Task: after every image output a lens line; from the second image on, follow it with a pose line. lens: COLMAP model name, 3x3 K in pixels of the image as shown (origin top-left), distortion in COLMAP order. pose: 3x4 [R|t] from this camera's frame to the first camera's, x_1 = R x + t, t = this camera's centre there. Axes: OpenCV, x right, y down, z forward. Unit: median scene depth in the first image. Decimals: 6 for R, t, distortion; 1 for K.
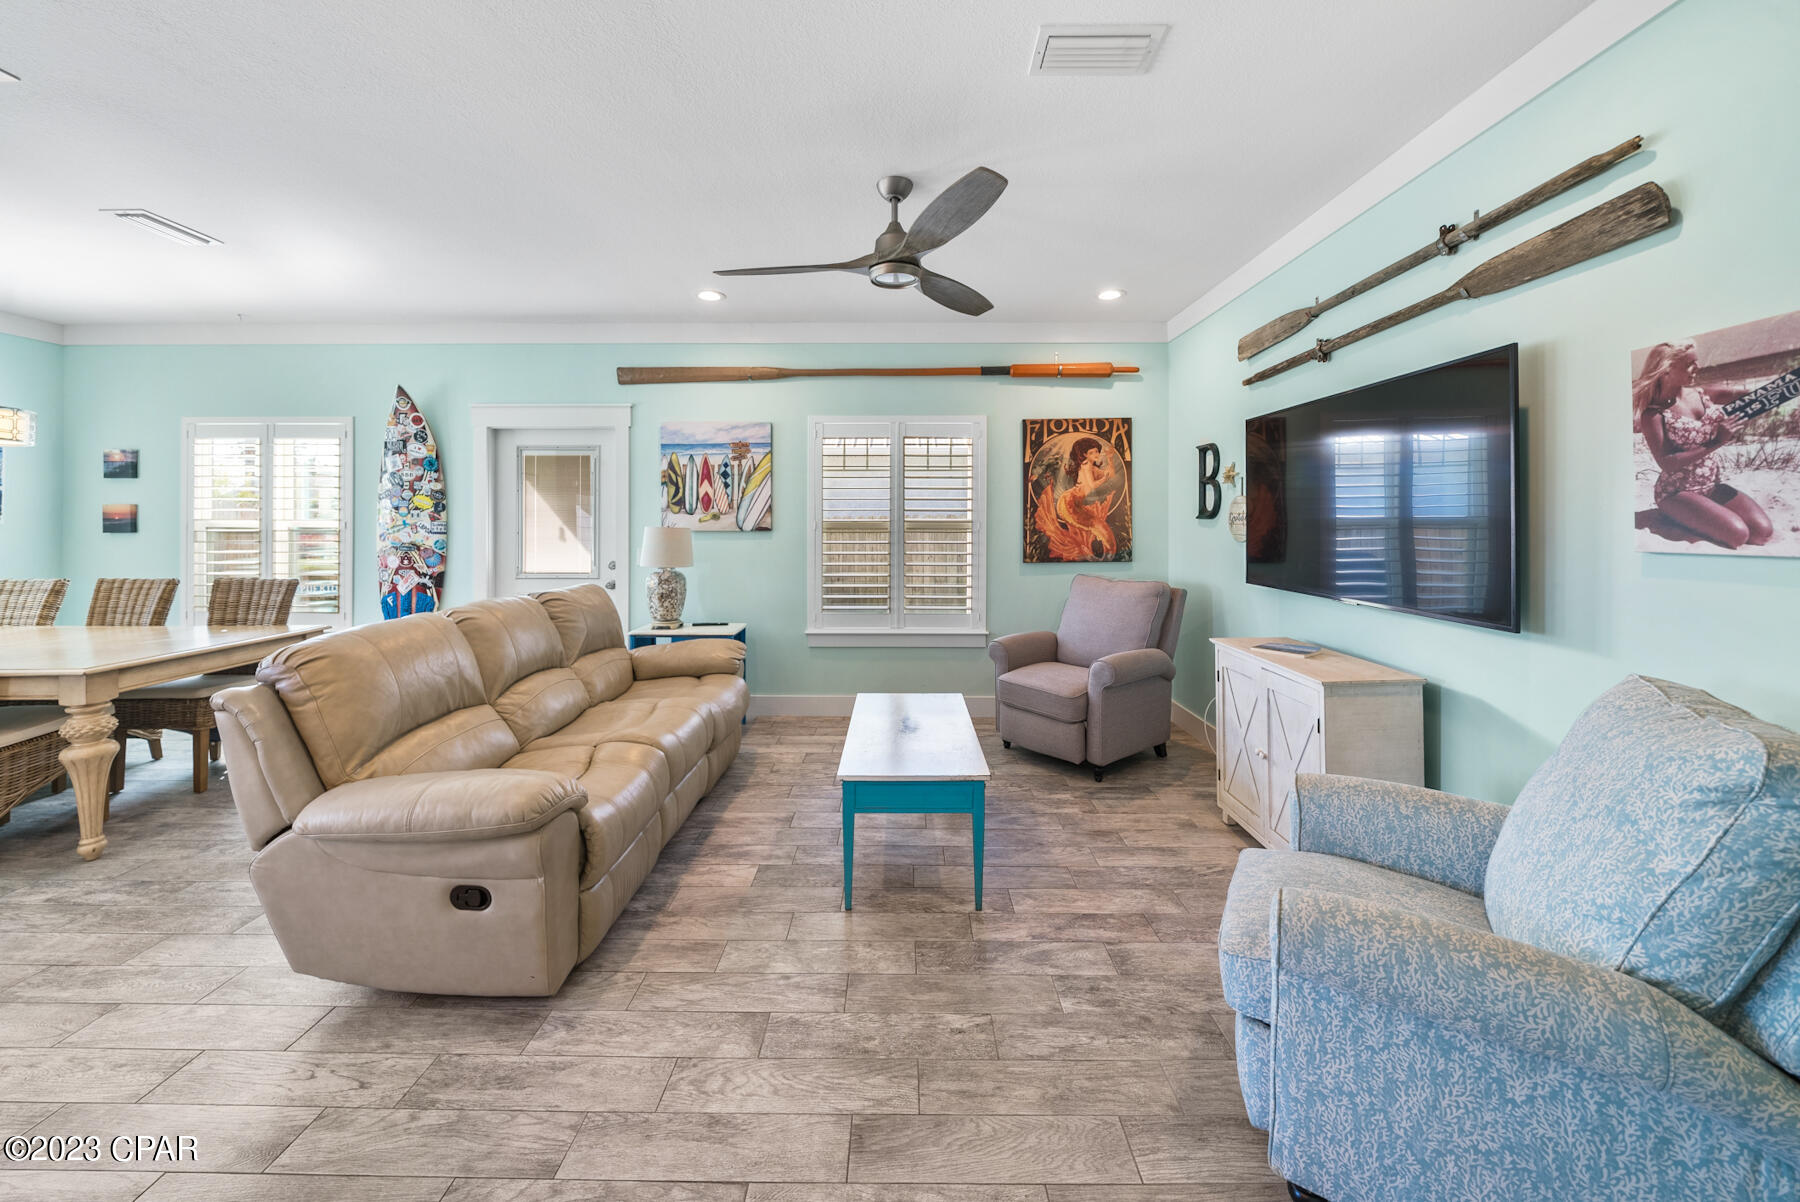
lens RADIAL K [[647.2, 0, 899.5], [0, 647.2, 524.3], [0, 0, 1]] dist [-0.004852, 0.000006]
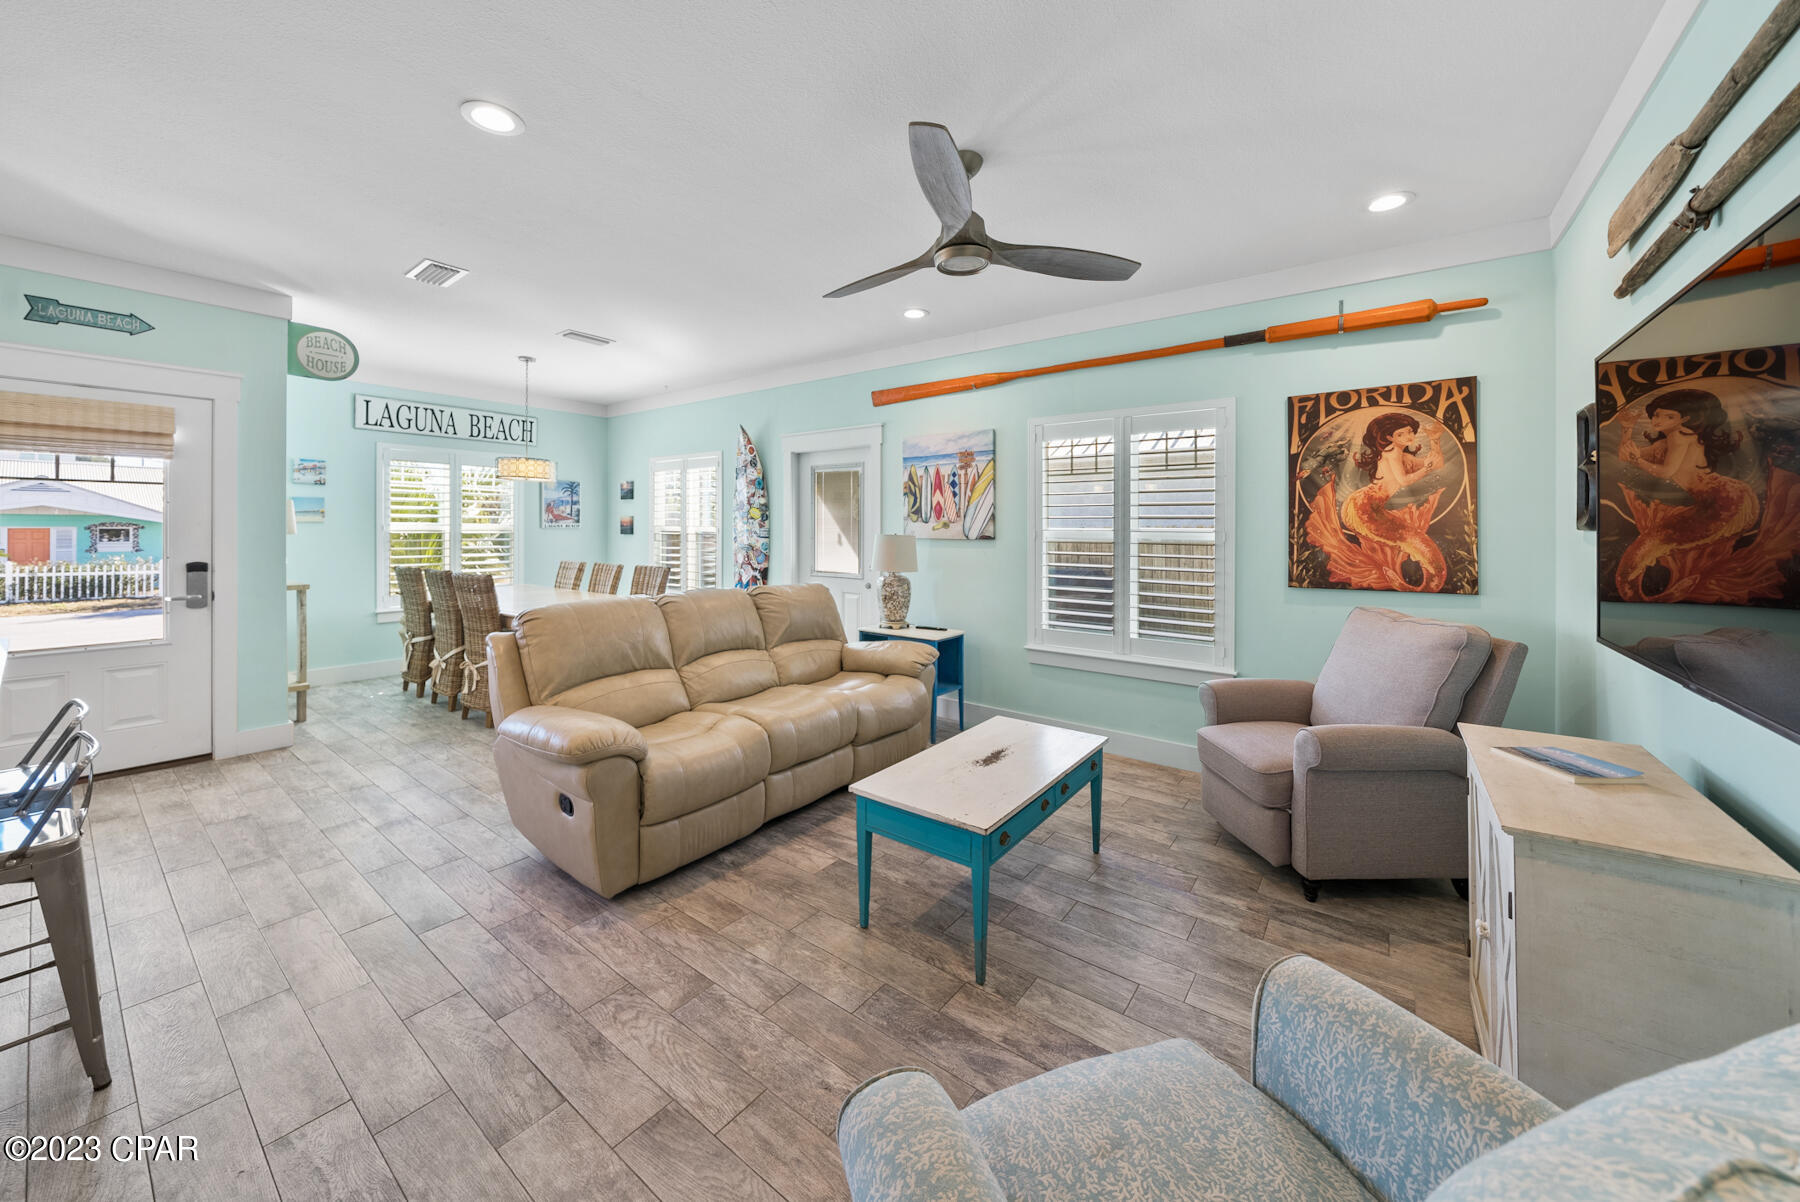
lens RADIAL K [[650.6, 0, 905.3], [0, 650.6, 533.3], [0, 0, 1]] dist [-0.002902, -0.000102]
pose [[0.807115, 0.009993, -0.590310, 0.278759], [-0.010793, 0.999939, 0.002170, -0.000160], [0.590296, 0.004620, 0.807174, 0.125102]]
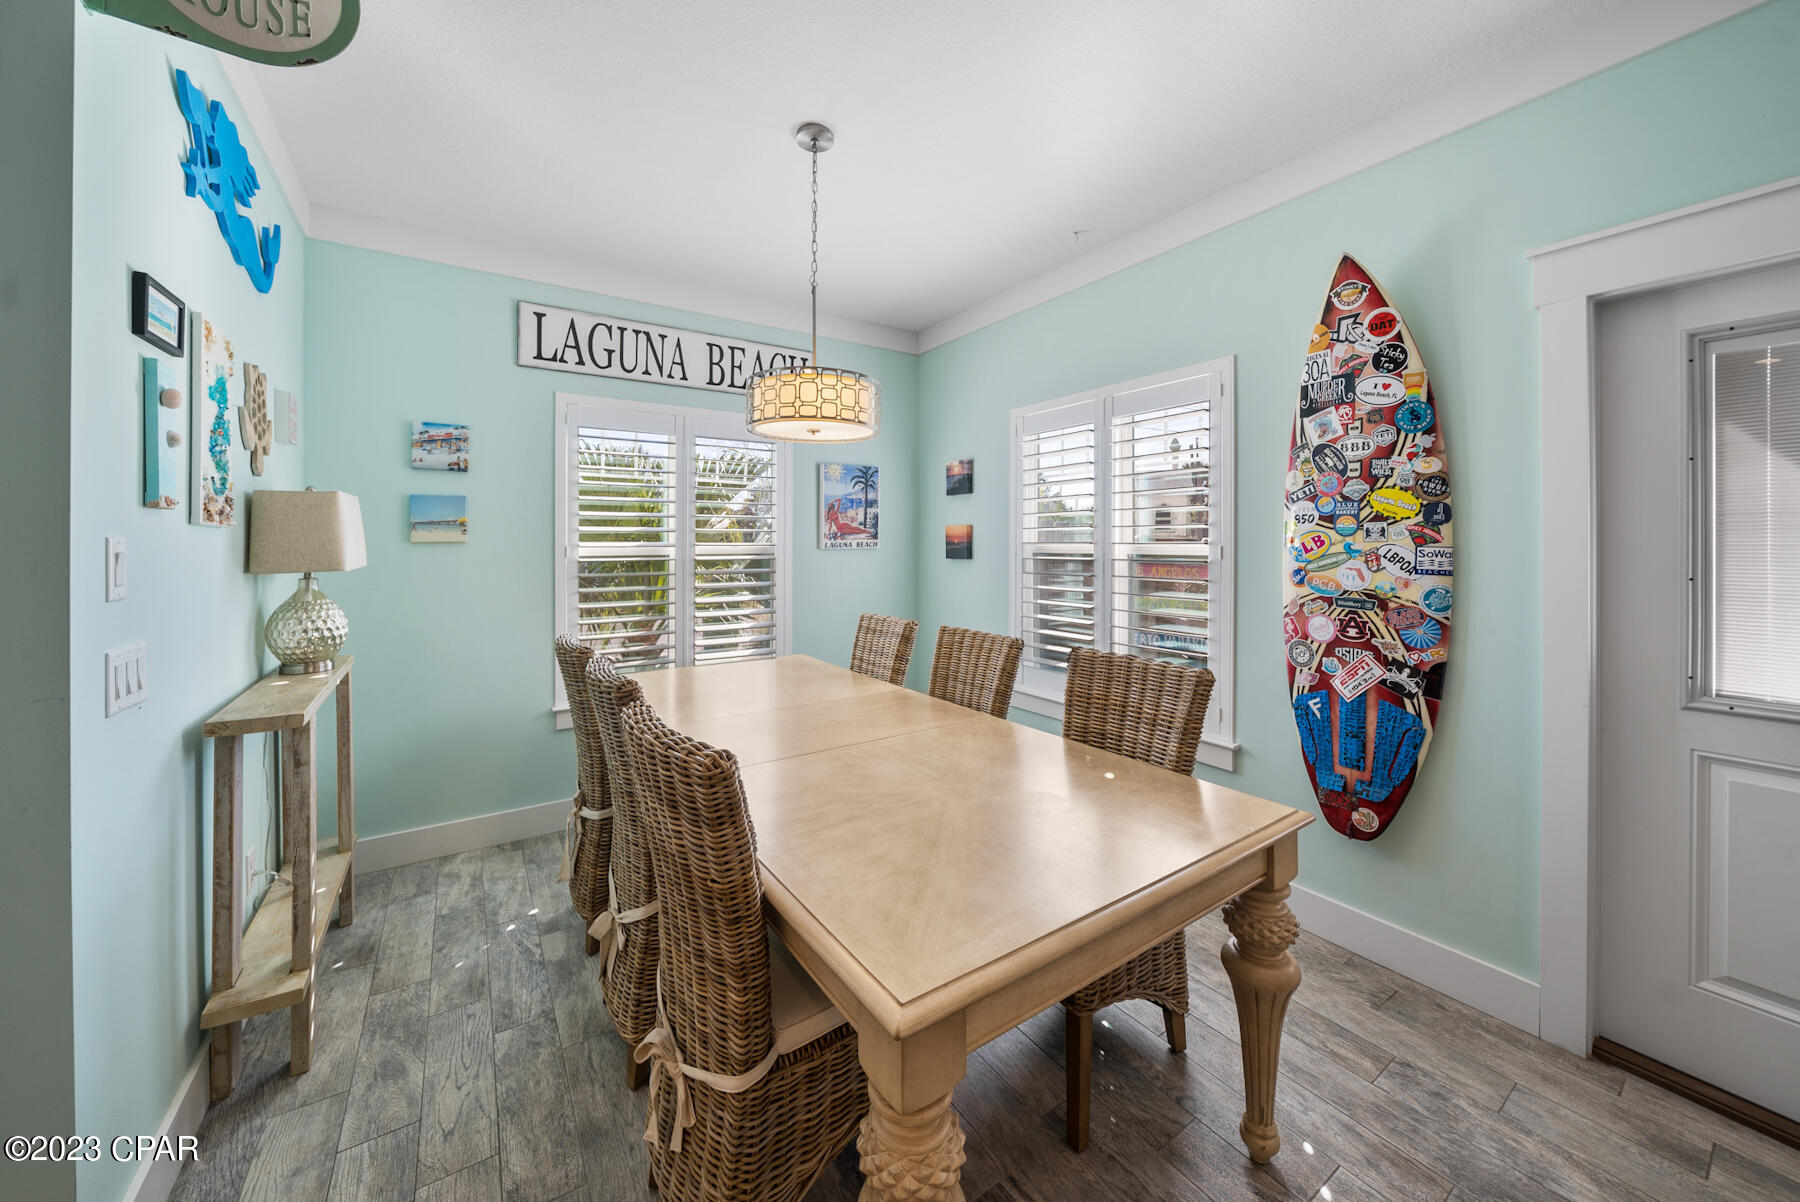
lens RADIAL K [[647.2, 0, 899.5], [0, 647.2, 524.3], [0, 0, 1]] dist [-0.004852, 0.000006]
pose [[0.567543, -0.026022, -0.822932, -0.568641], [-0.001684, 0.999462, -0.032765, -0.004368], [0.823342, 0.019982, 0.567194, 0.462560]]
